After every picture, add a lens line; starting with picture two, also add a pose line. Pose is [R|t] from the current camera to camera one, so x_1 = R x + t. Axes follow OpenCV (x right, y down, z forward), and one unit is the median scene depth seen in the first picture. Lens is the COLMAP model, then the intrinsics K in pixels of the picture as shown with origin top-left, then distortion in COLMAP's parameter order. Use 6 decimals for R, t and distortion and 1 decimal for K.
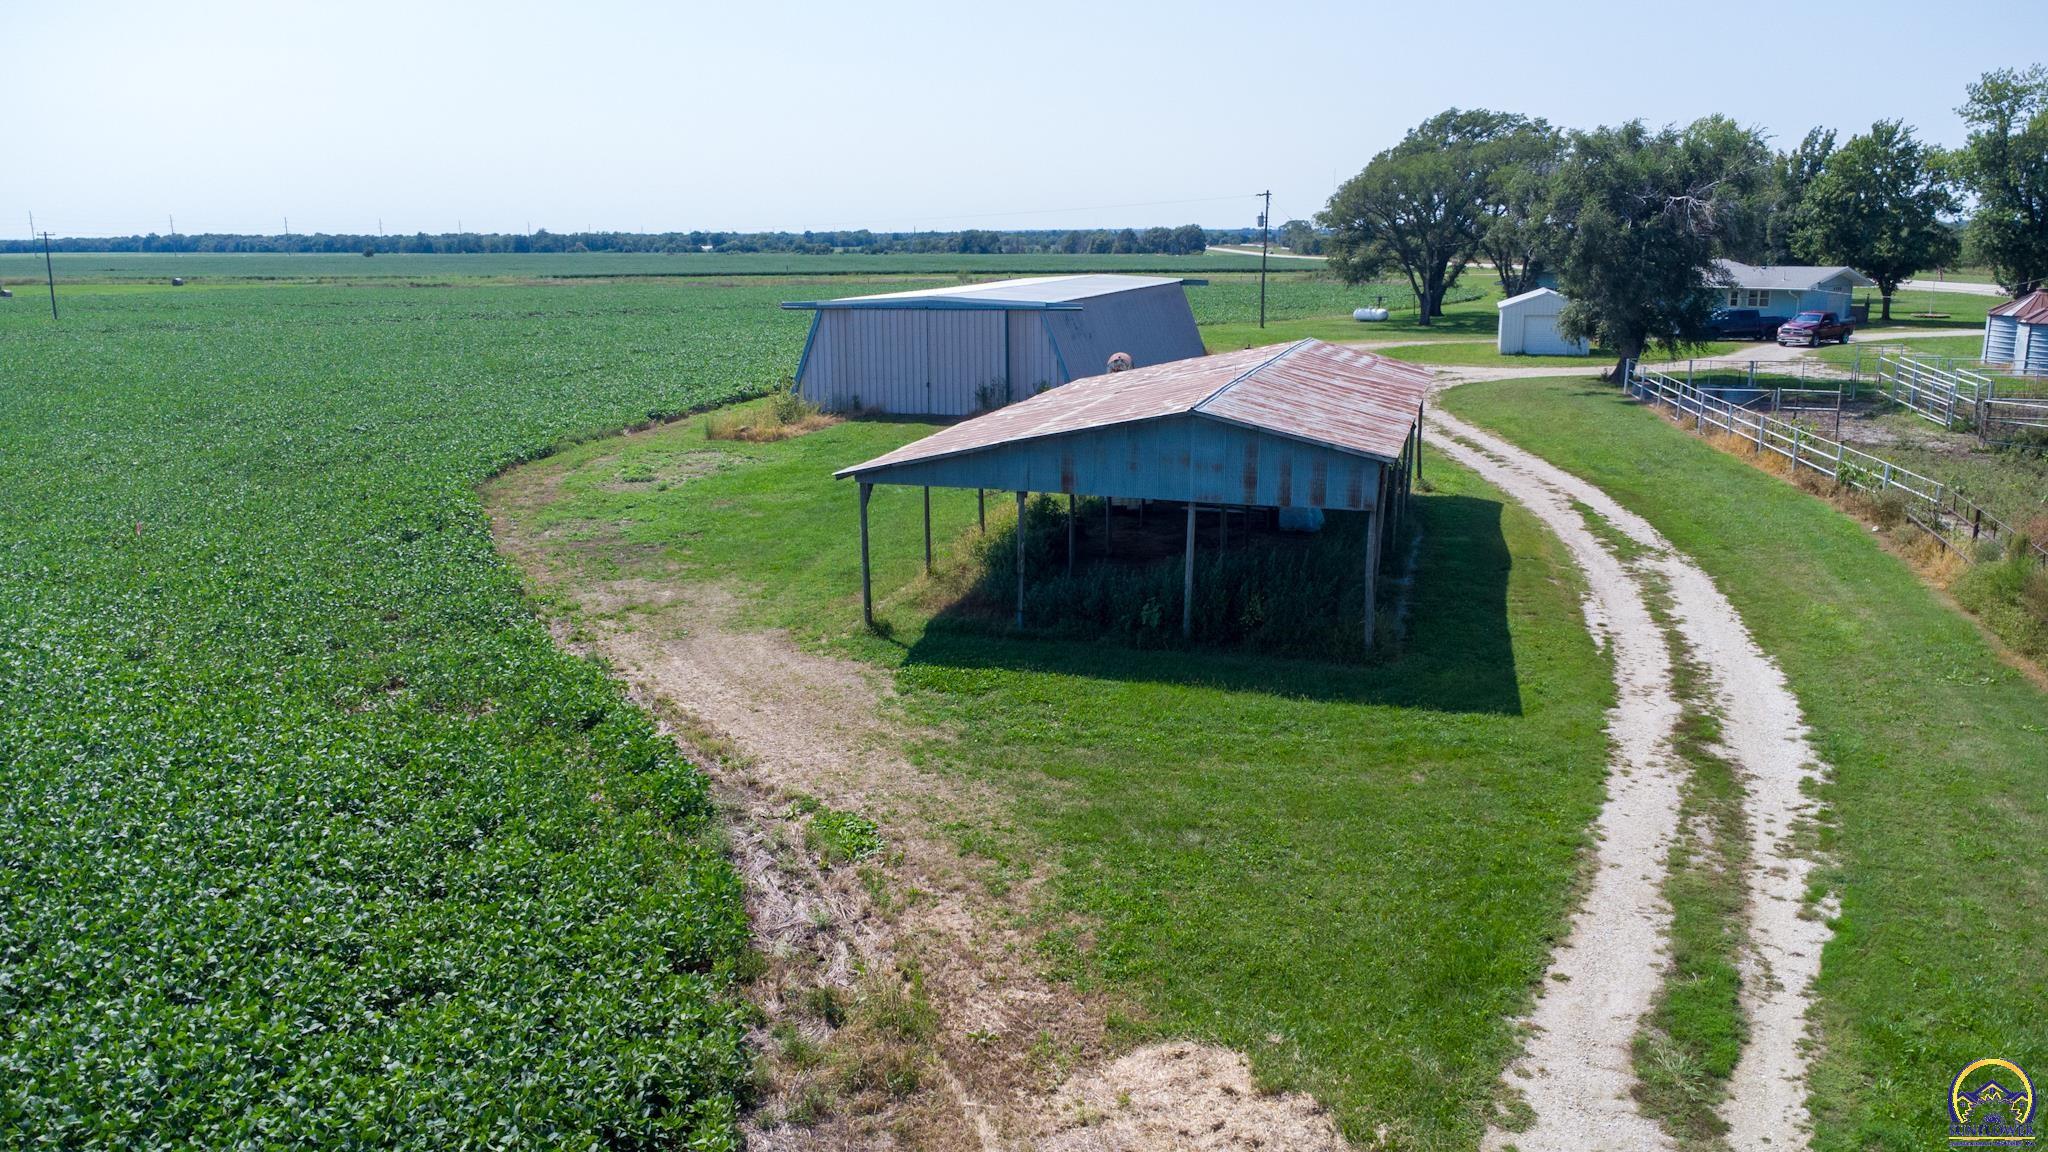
lens RADIAL K [[1535.6, 0, 1024.0], [0, 1535.6, 576.0], [0, 0, 1]] dist [0.035125, -0.062655]
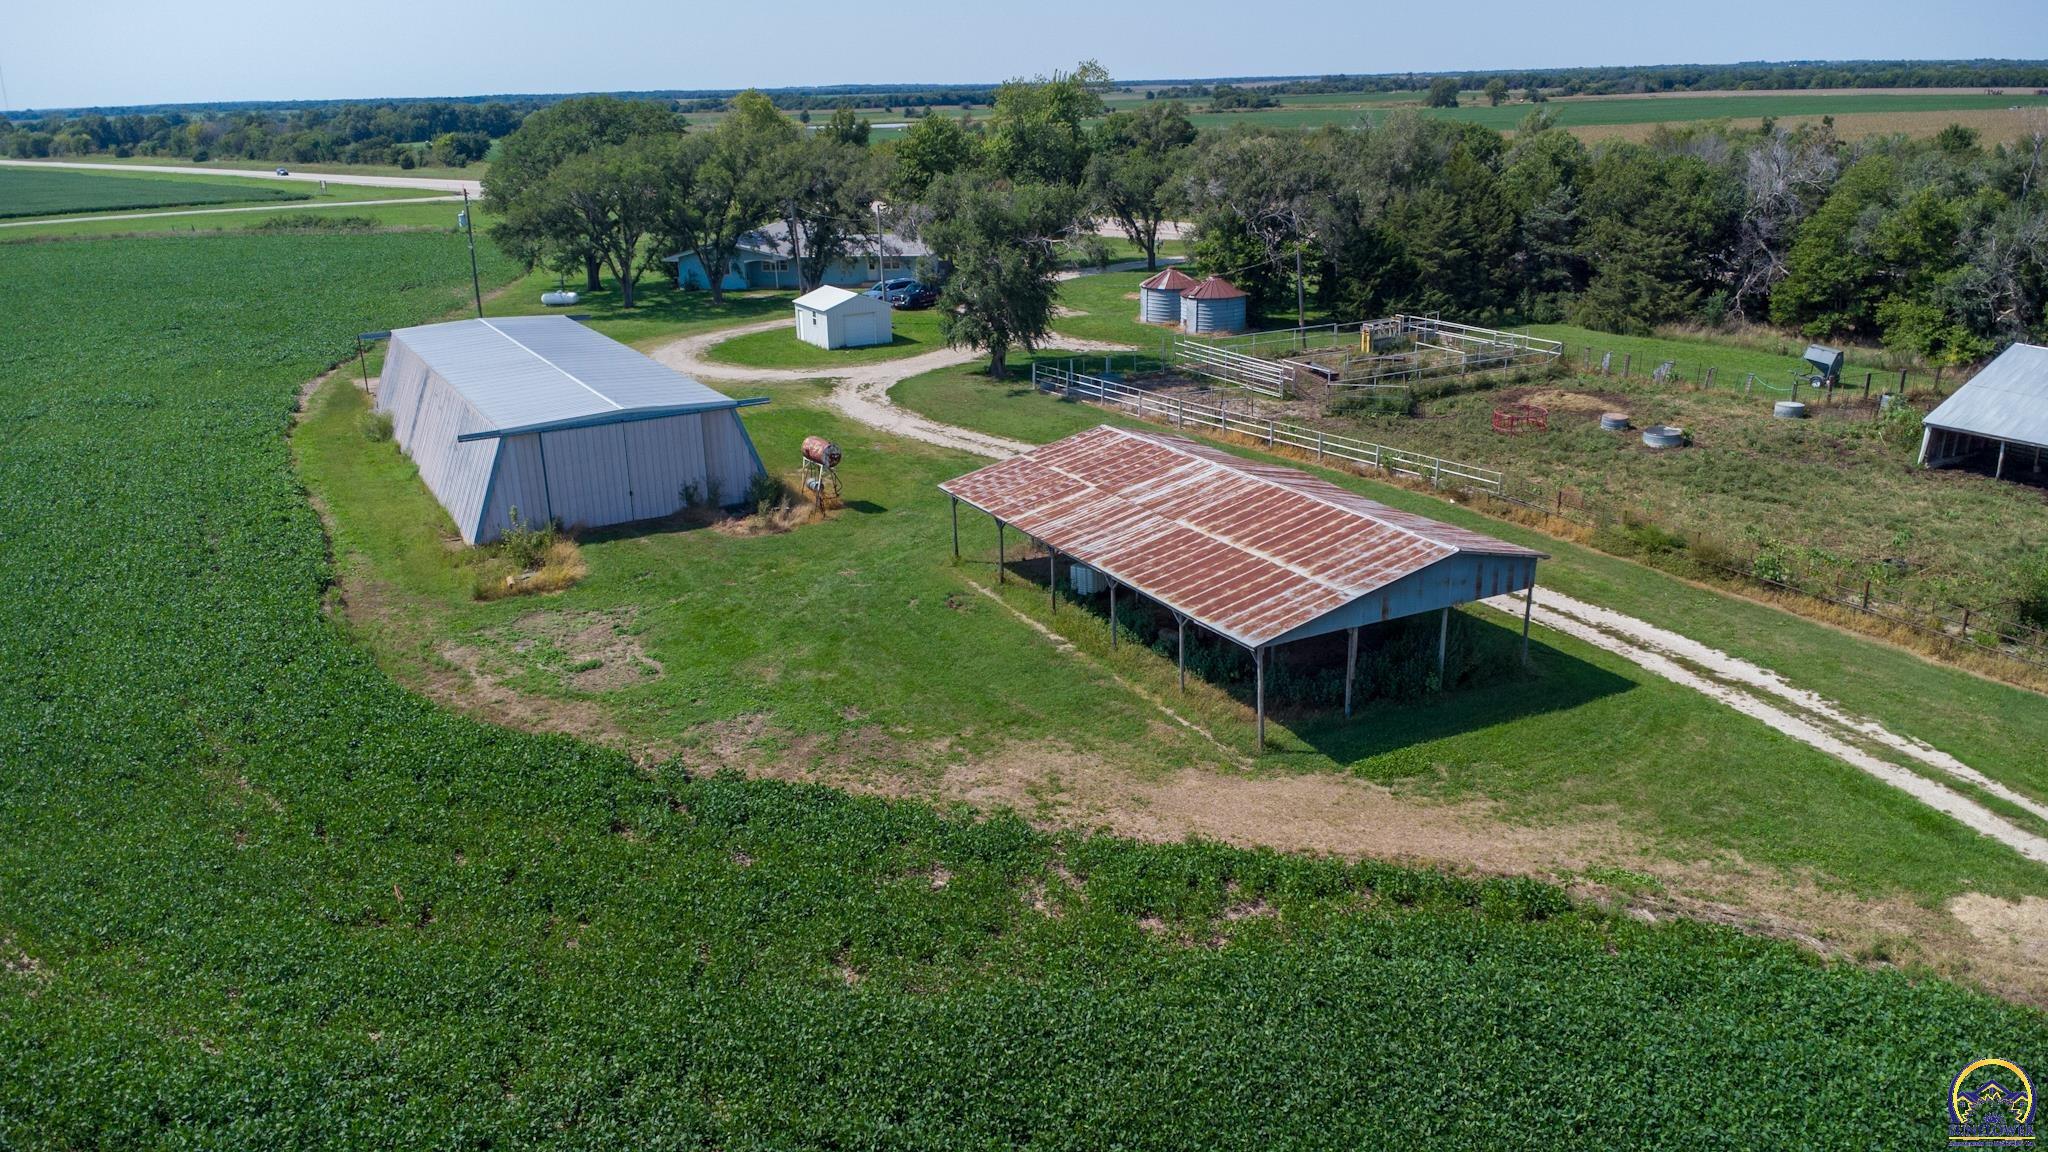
lens RADIAL K [[1466.9, 0, 1024.0], [0, 1466.9, 576.0], [0, 0, 1]] dist [0.005434, 0.000332]
pose [[0.711694, -0.230857, 0.663474, -1.187450], [0.173035, 0.972969, 0.152935, -0.384535], [-0.680846, 0.005961, 0.732403, 0.216855]]
